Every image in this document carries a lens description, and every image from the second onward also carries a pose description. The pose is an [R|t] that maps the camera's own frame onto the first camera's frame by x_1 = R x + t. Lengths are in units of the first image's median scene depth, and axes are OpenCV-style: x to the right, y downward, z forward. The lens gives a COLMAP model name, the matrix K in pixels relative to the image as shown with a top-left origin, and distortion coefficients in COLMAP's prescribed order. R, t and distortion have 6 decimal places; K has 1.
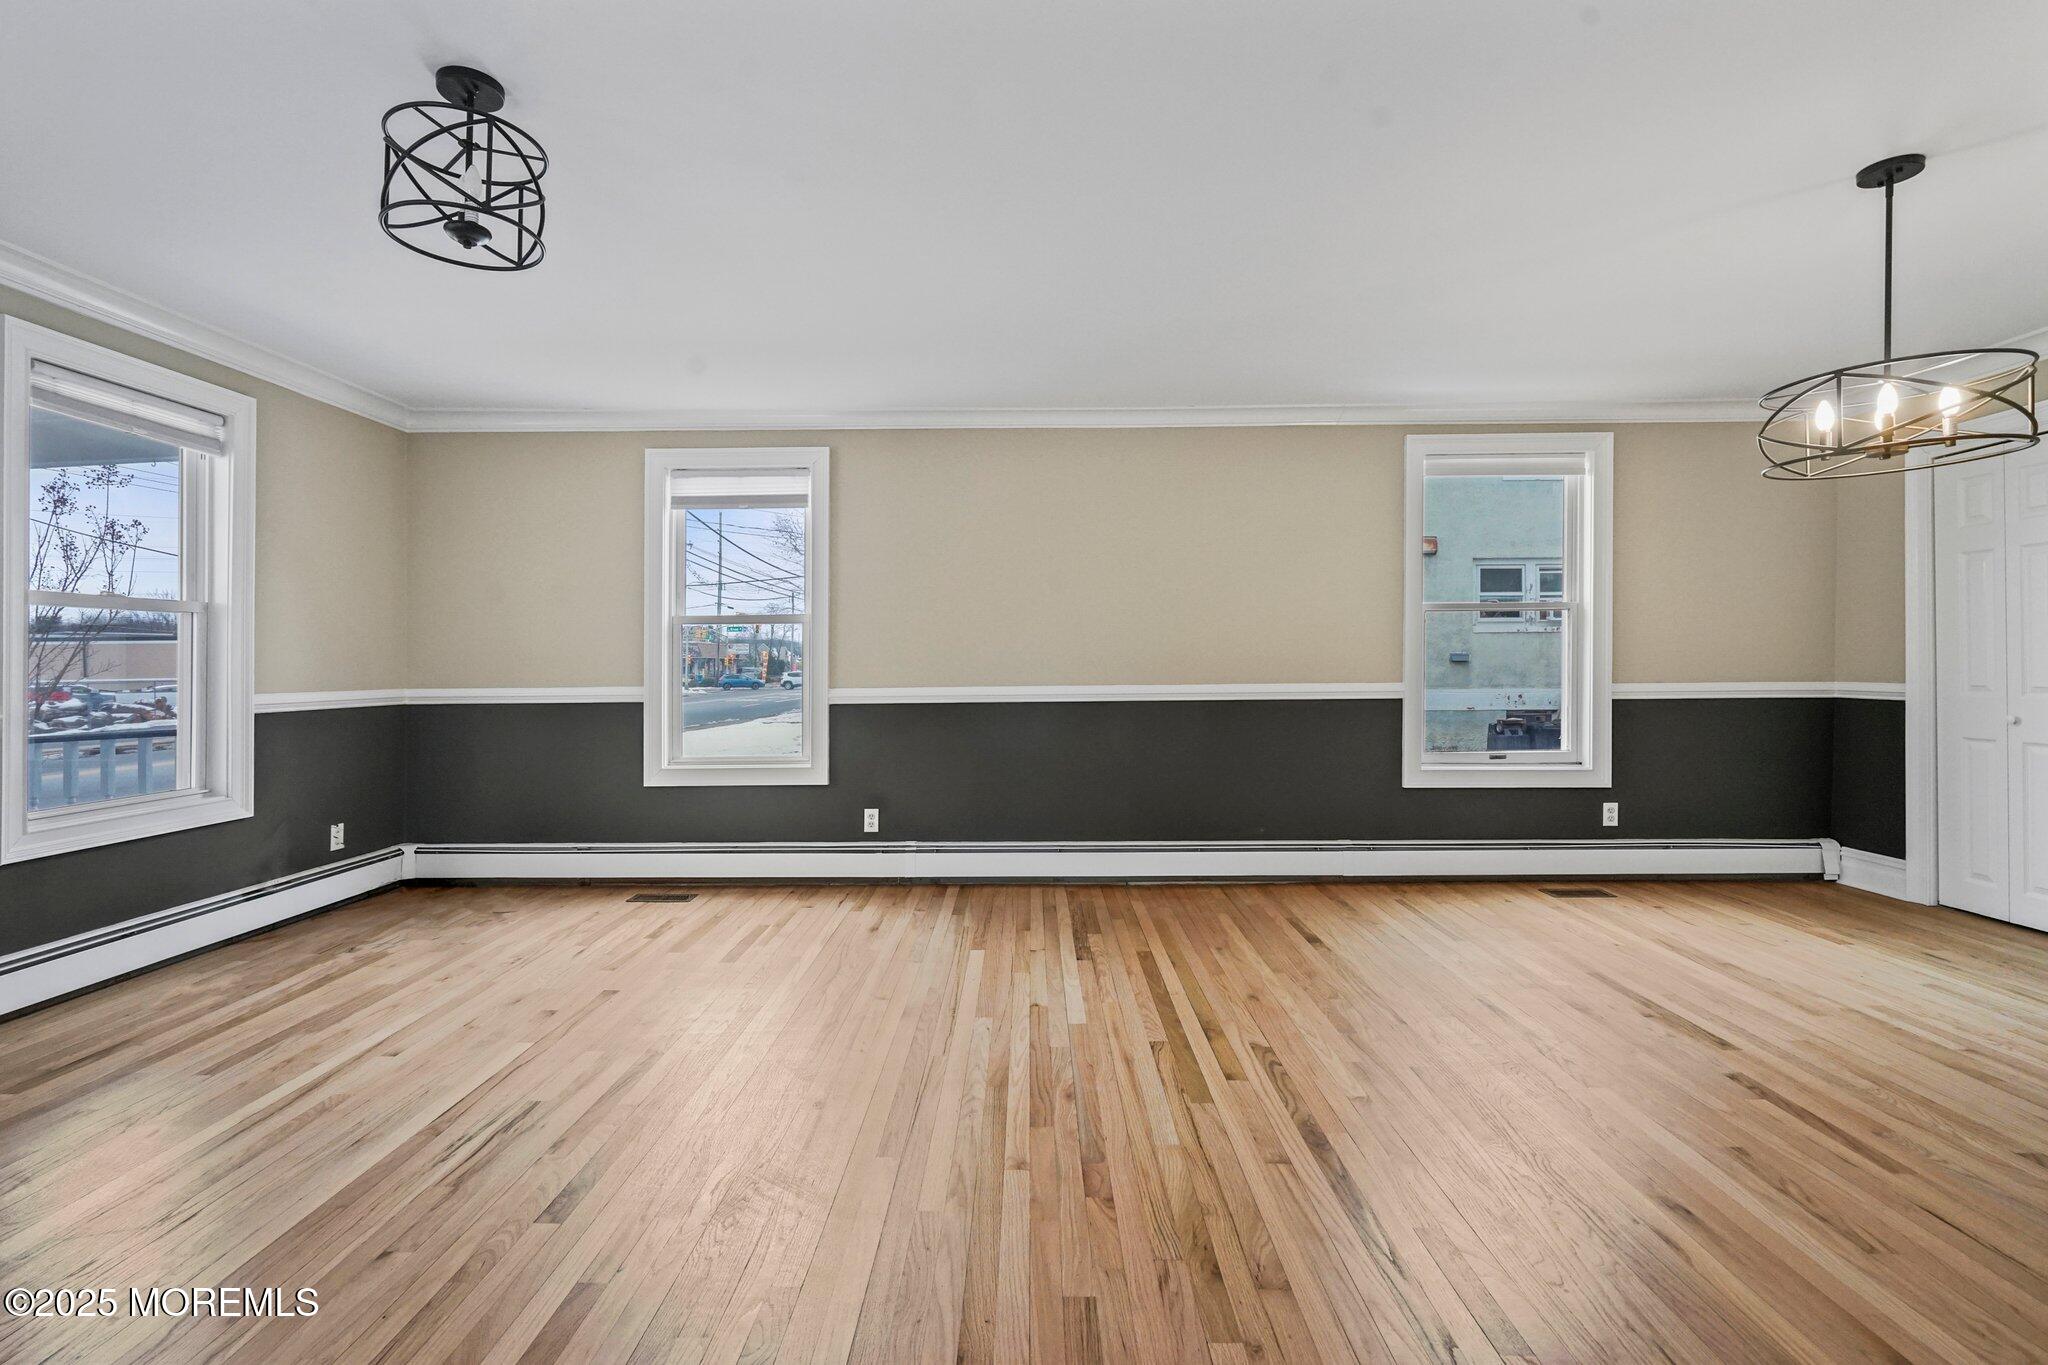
lens RADIAL K [[936.8, 0, 1016.7], [0, 936.8, 669.3], [0, 0, 1]] dist [0.000043, -0.000010]
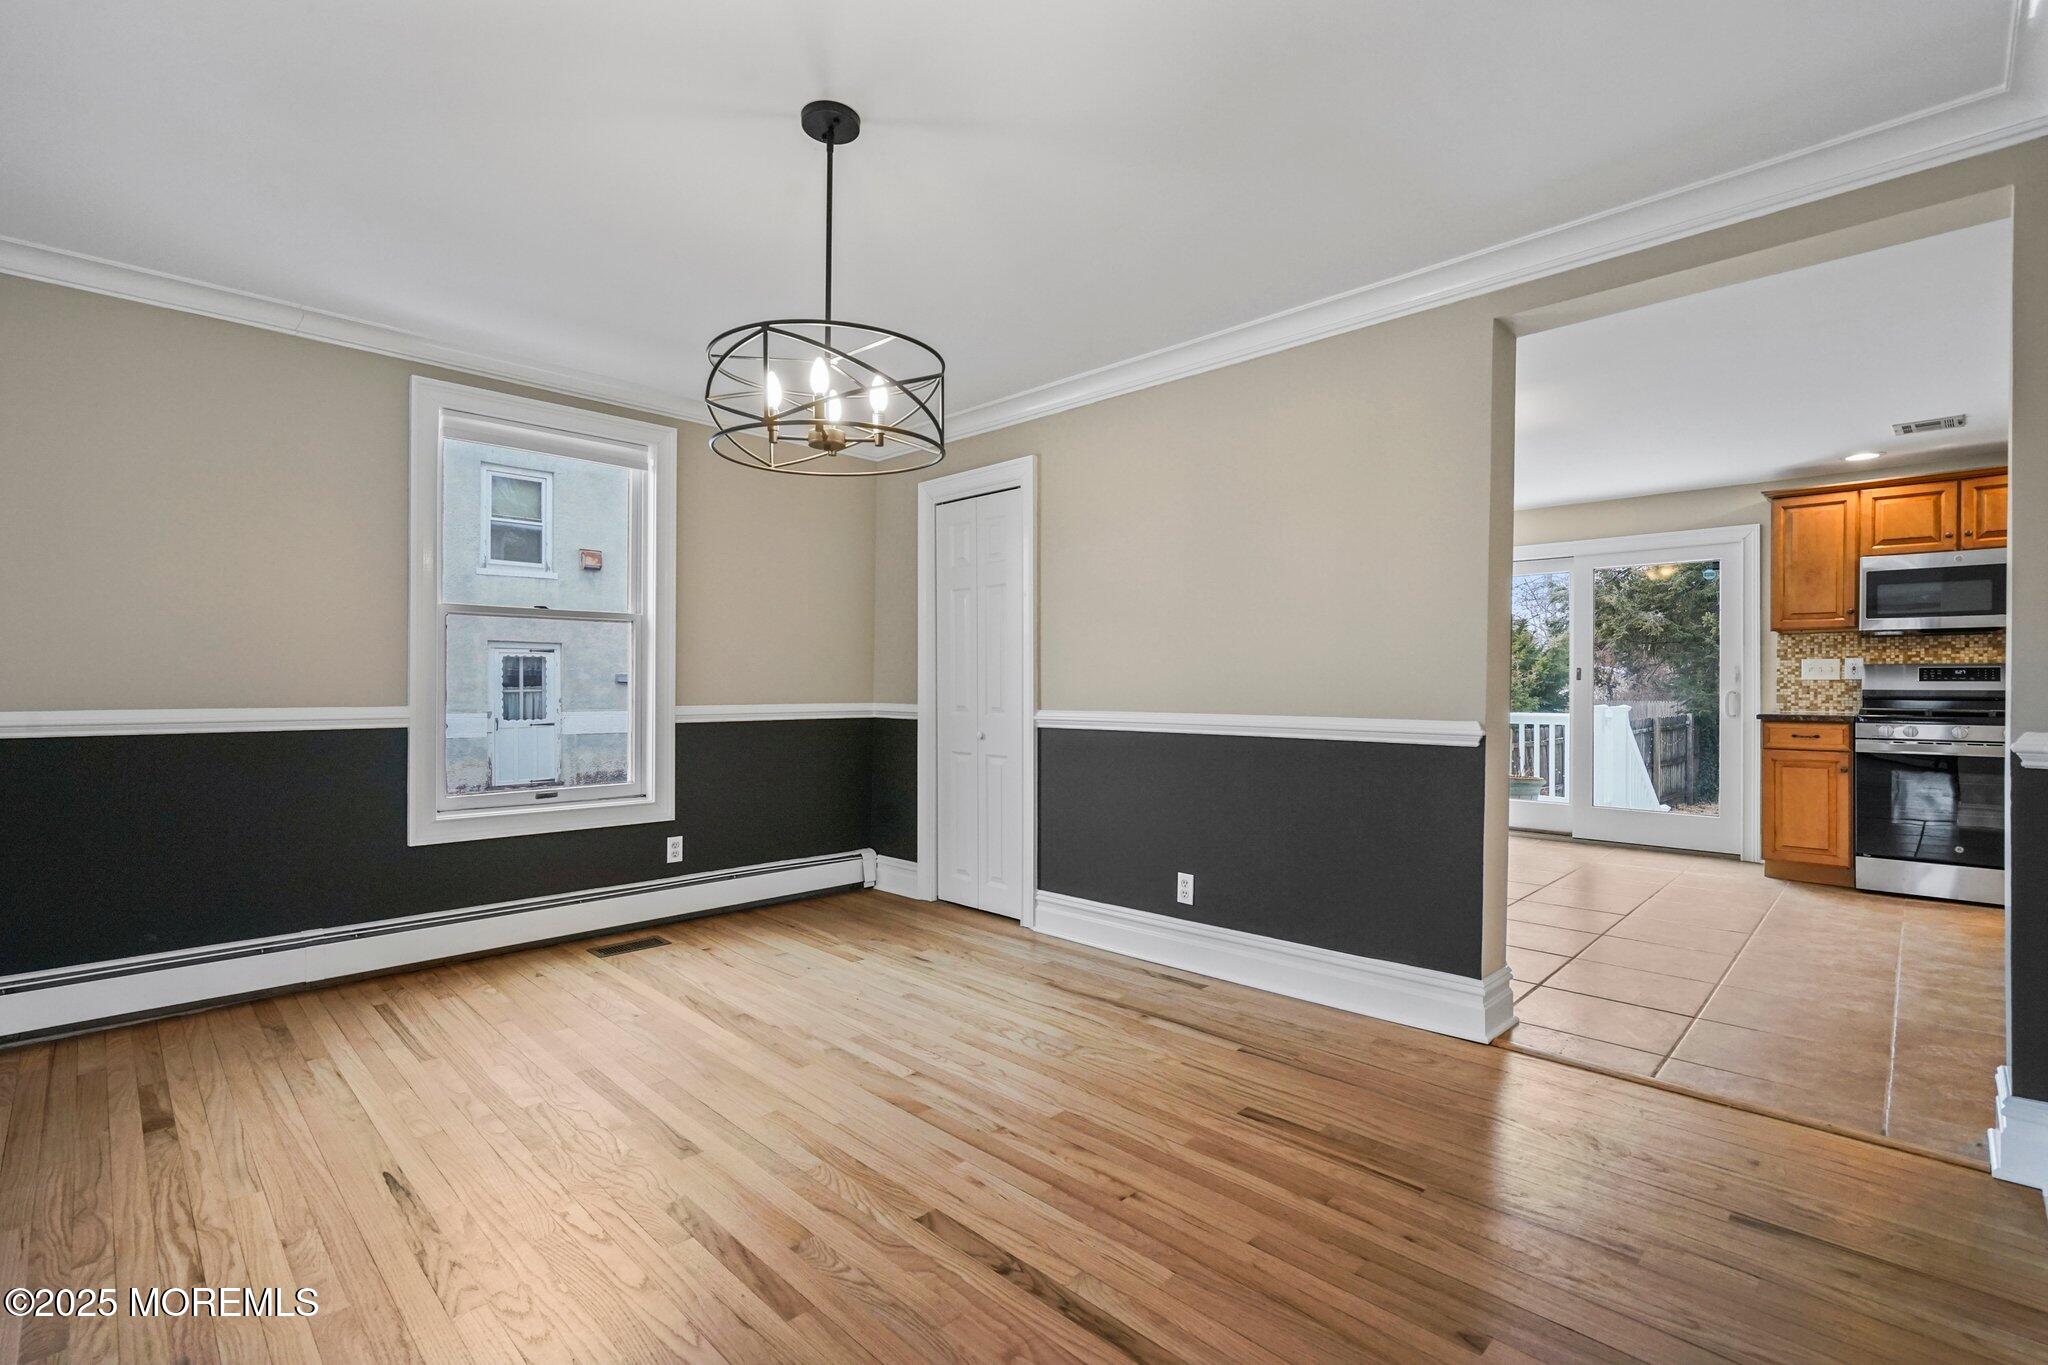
lens RADIAL K [[929.8, 0, 1018.6], [0, 929.8, 685.9], [0, 0, 1]] dist [-0.001999, 0.000808]
pose [[0.693430, 0.009829, 0.720457, 0.243937], [-0.005815, 0.999951, -0.008046, 0.001269], [-0.720500, 0.001390, 0.693453, 0.151926]]
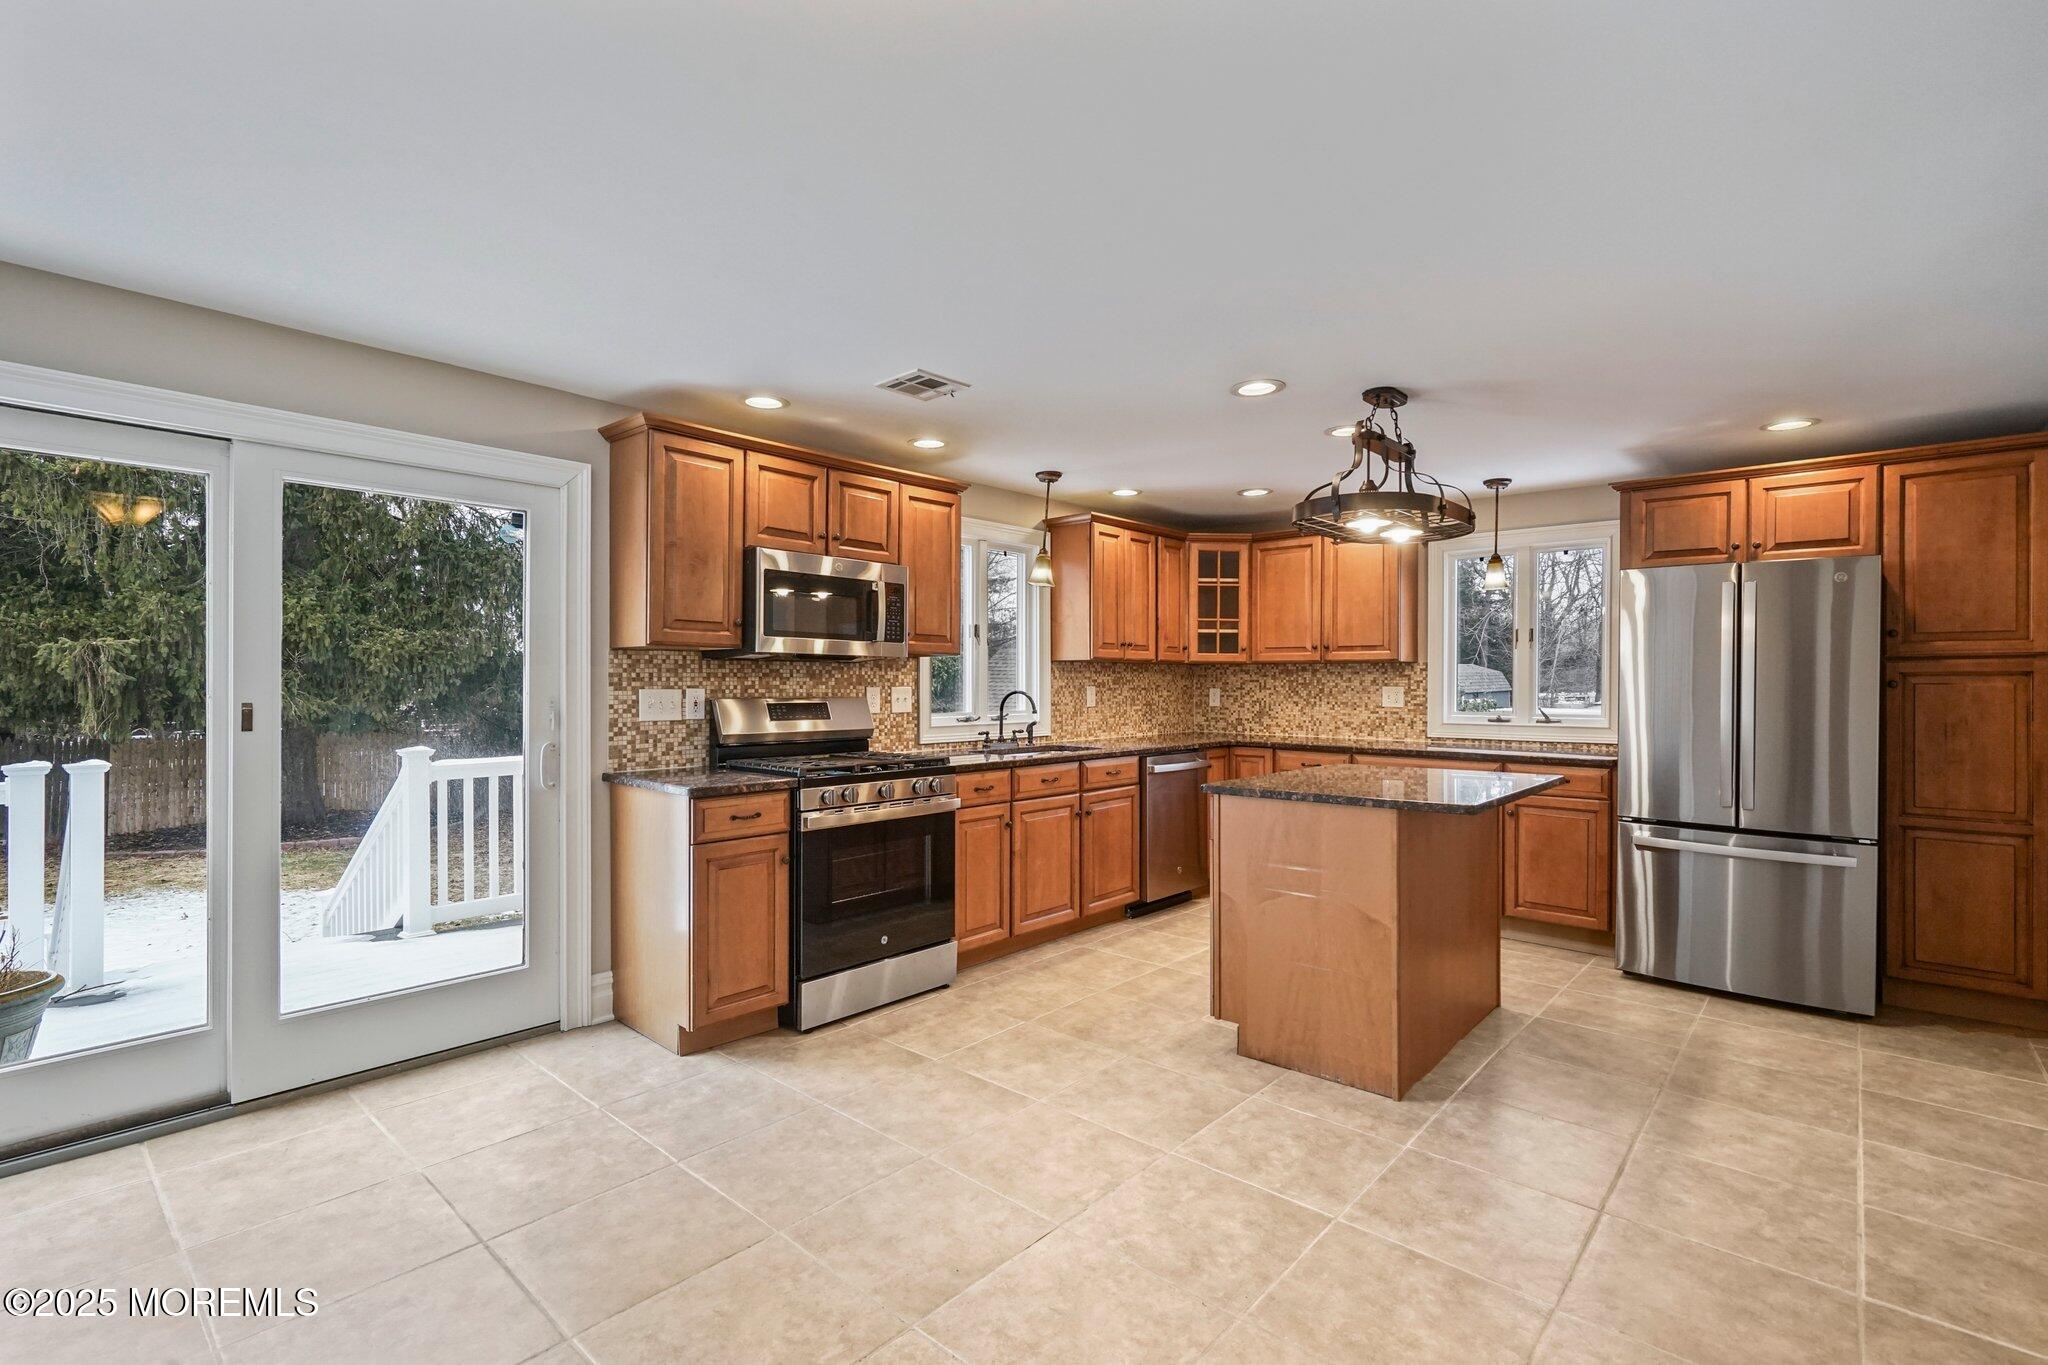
lens RADIAL K [[929.8, 0, 1018.6], [0, 929.8, 685.9], [0, 0, 1]] dist [-0.001999, 0.000808]
pose [[-0.747415, 0.002926, 0.664351, 0.453248], [0.004856, 0.999988, 0.001058, -0.012177], [-0.664339, 0.004017, -0.747420, 0.273545]]
